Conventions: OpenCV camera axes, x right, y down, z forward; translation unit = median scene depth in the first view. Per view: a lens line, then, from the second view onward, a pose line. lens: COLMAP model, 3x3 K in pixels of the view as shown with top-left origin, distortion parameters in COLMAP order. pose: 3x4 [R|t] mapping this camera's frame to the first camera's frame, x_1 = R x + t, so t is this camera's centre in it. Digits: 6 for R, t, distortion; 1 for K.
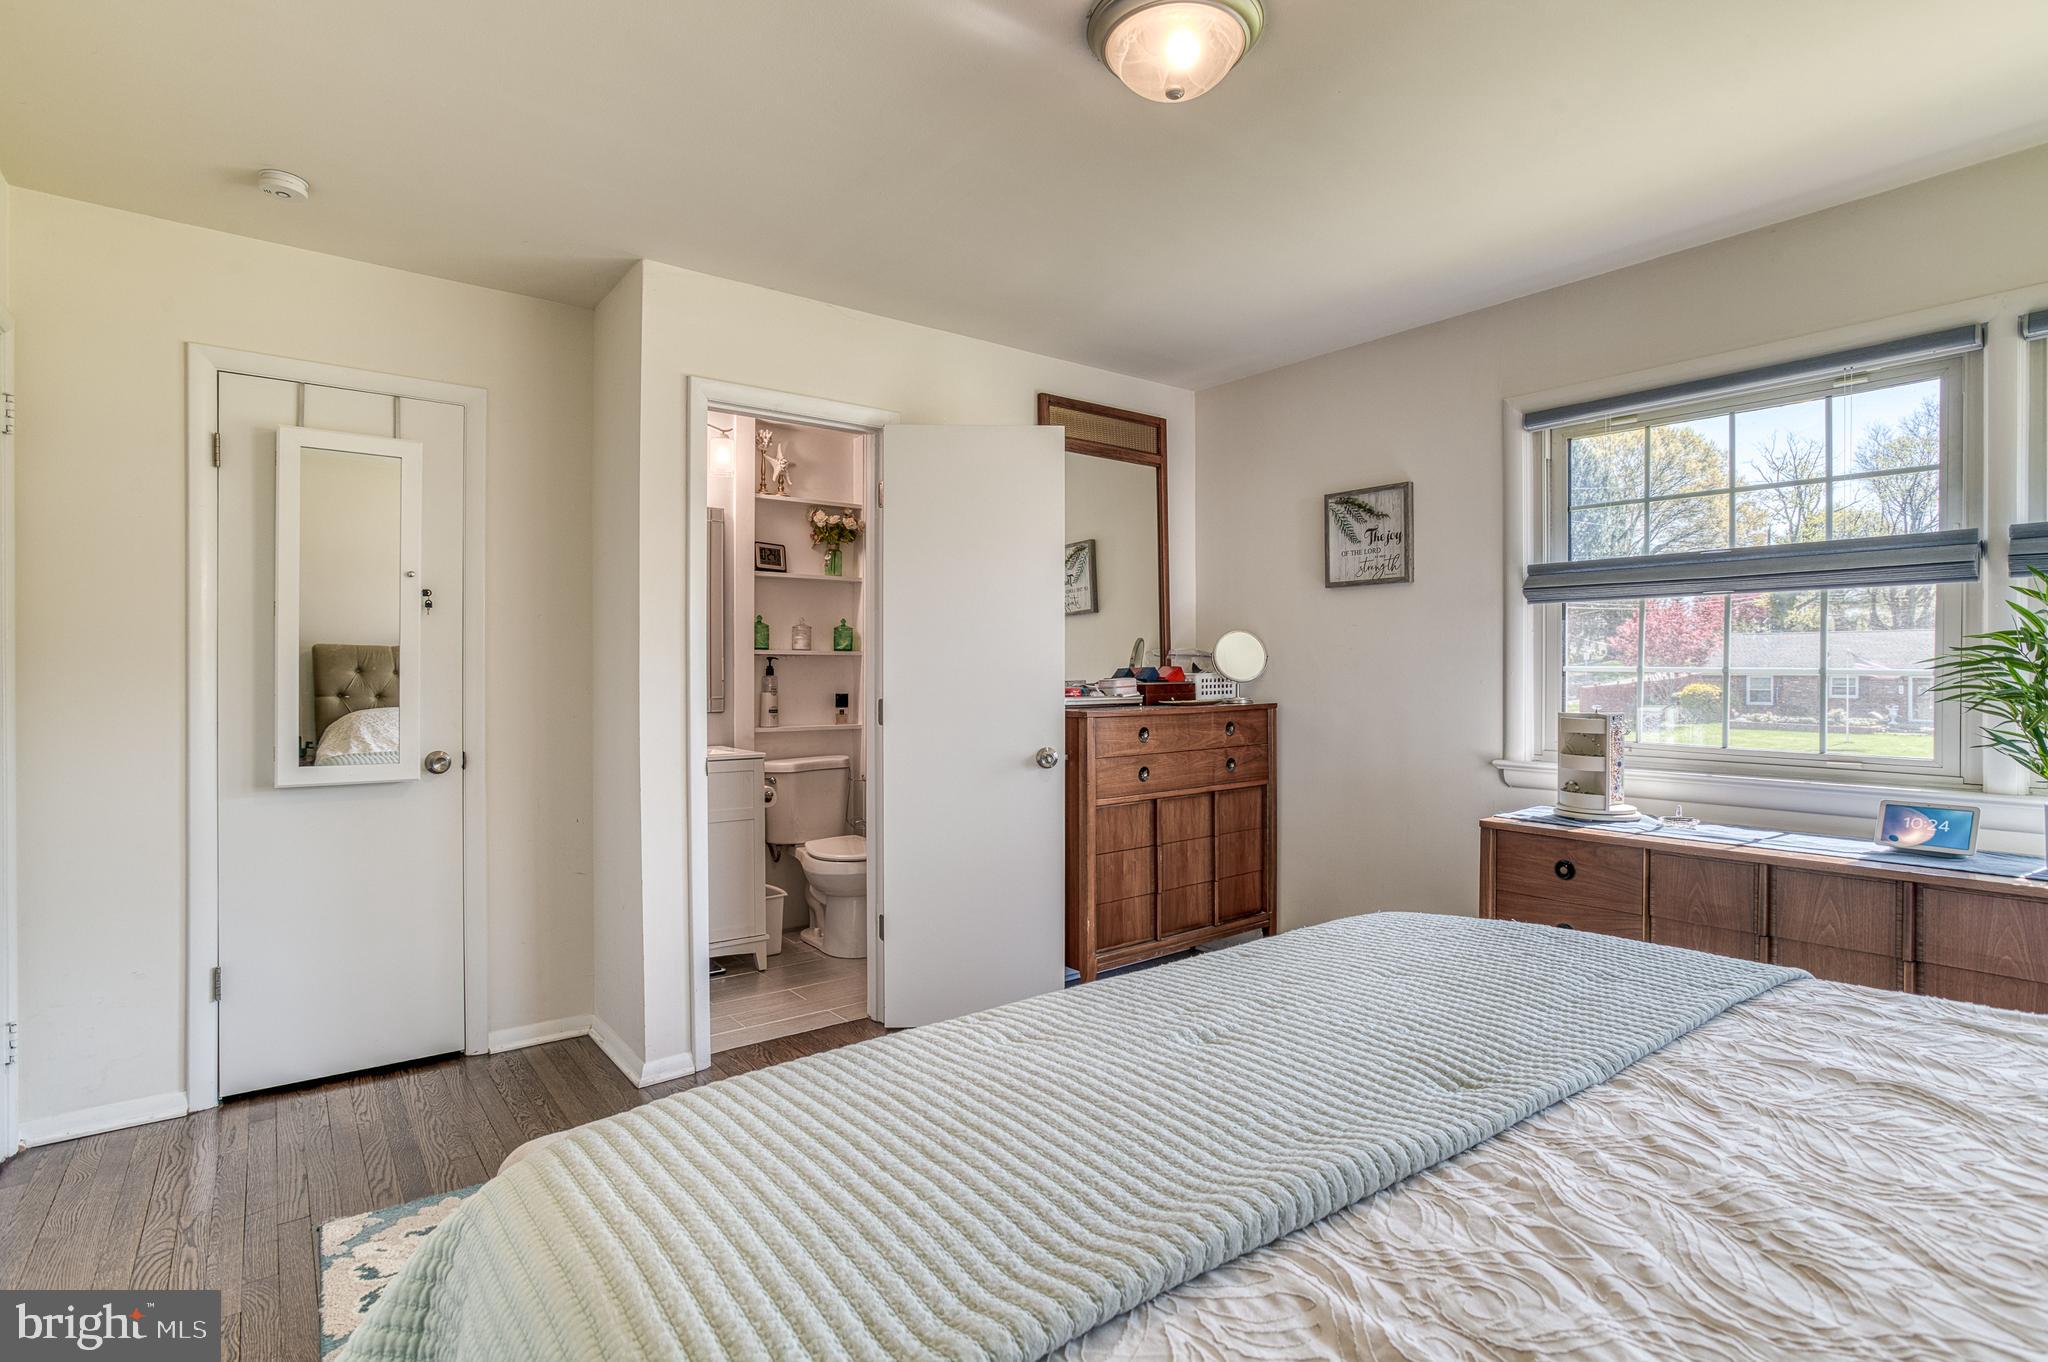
lens RADIAL K [[1043.8, 0, 994.1], [0, 1043.8, 656.7], [0, 0, 1]] dist [-0.063979, 0.041583]
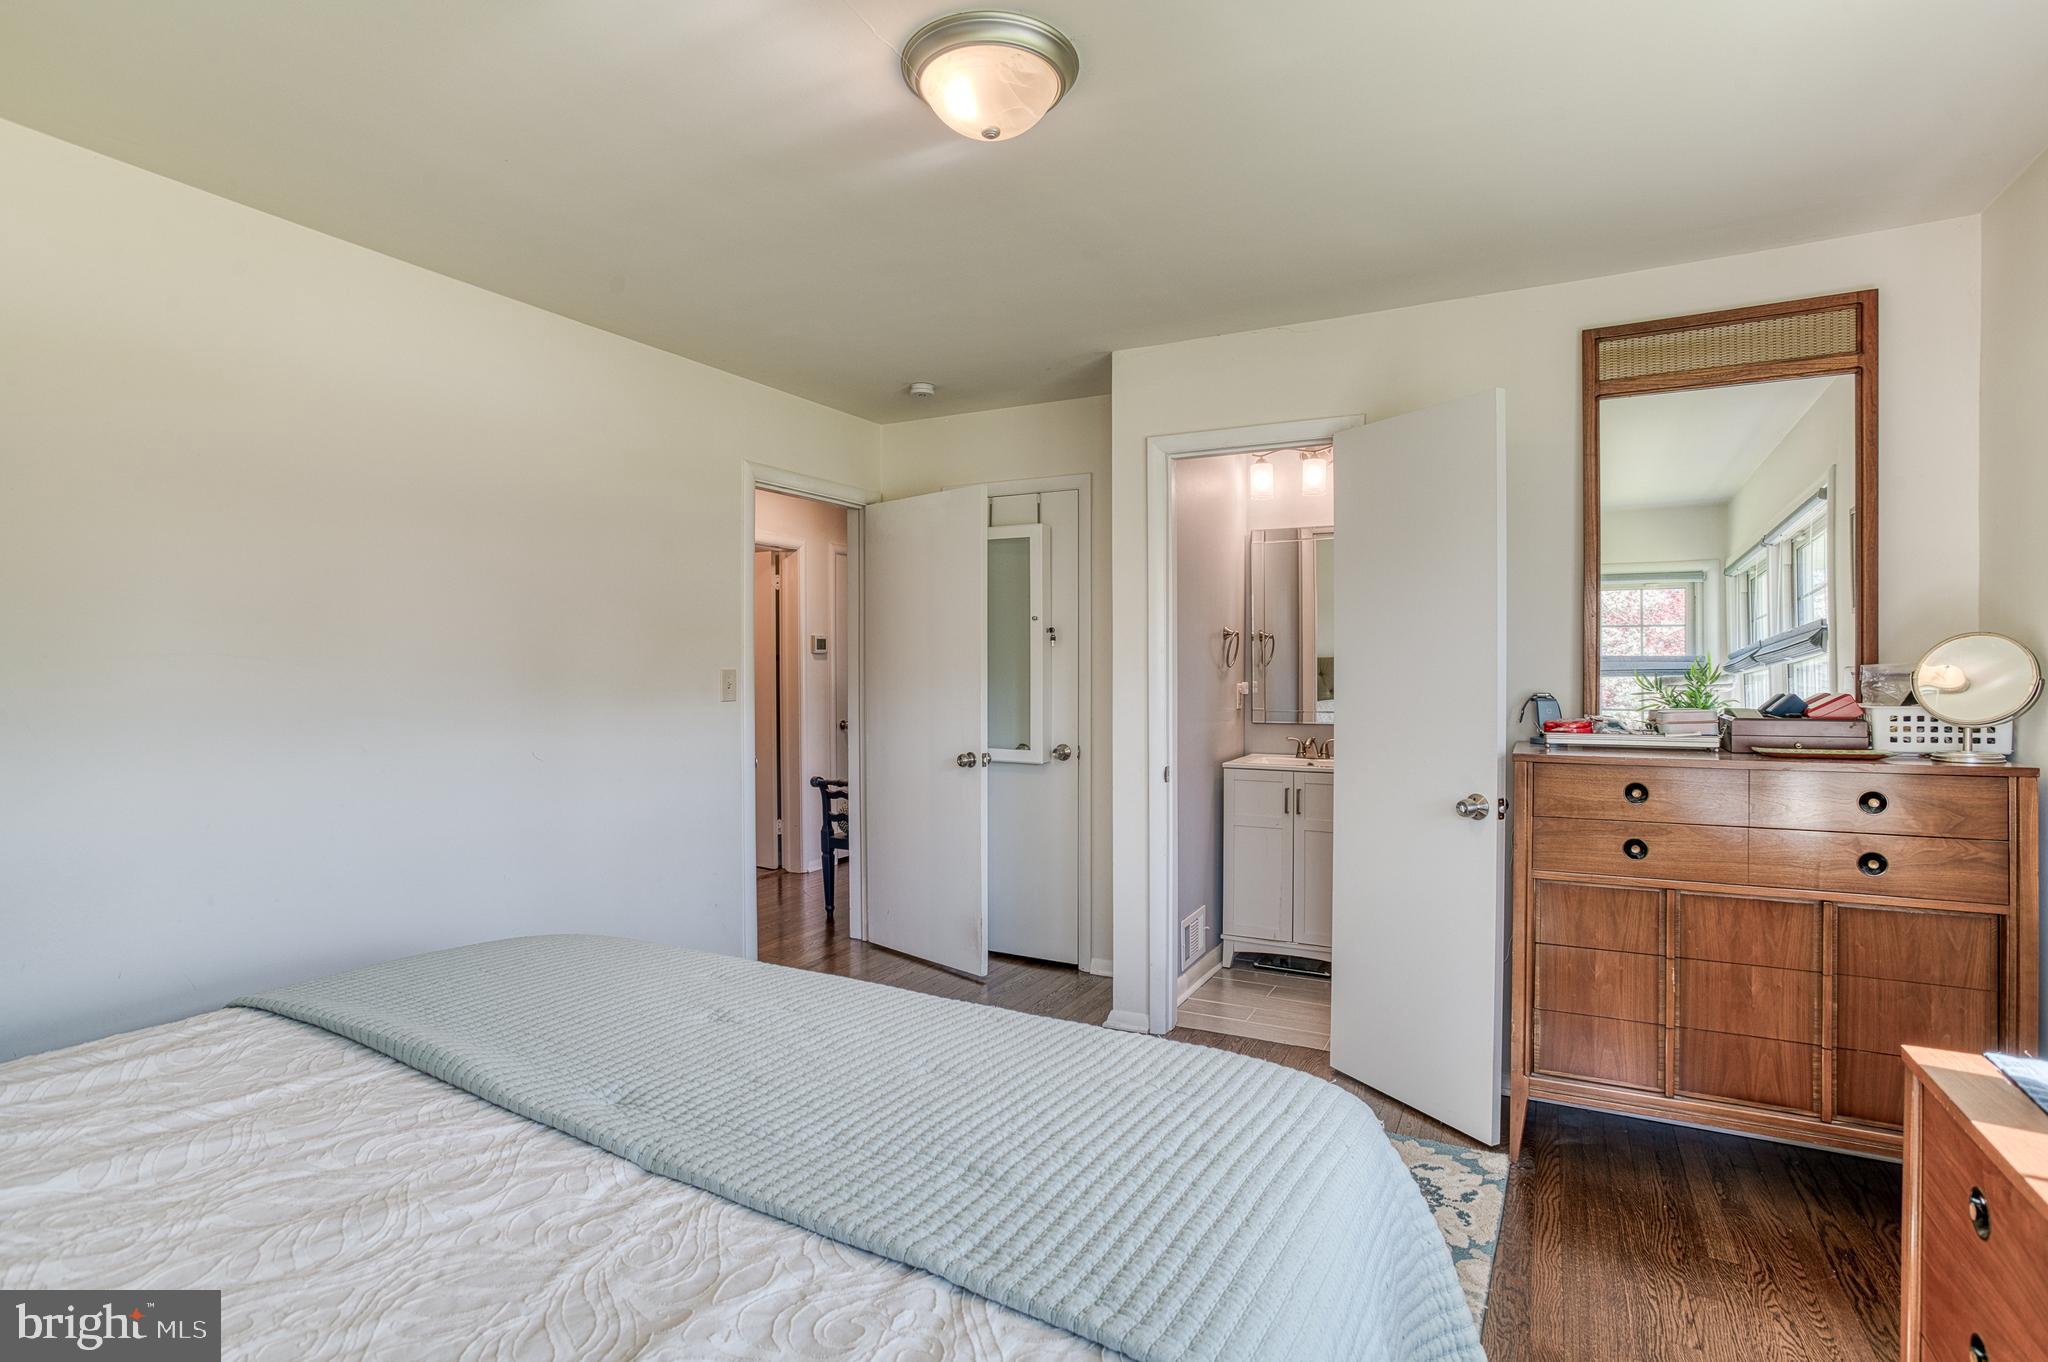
lens RADIAL K [[992.0, 0, 1026.2], [0, 992.0, 679.1], [0, 0, 1]] dist [-0.061329, 0.031980]
pose [[0.397214, 0.007798, -0.917693, 0.590261], [0.004828, 0.999932, 0.010586, -0.008767], [0.917713, -0.008635, 0.397150, 0.377726]]
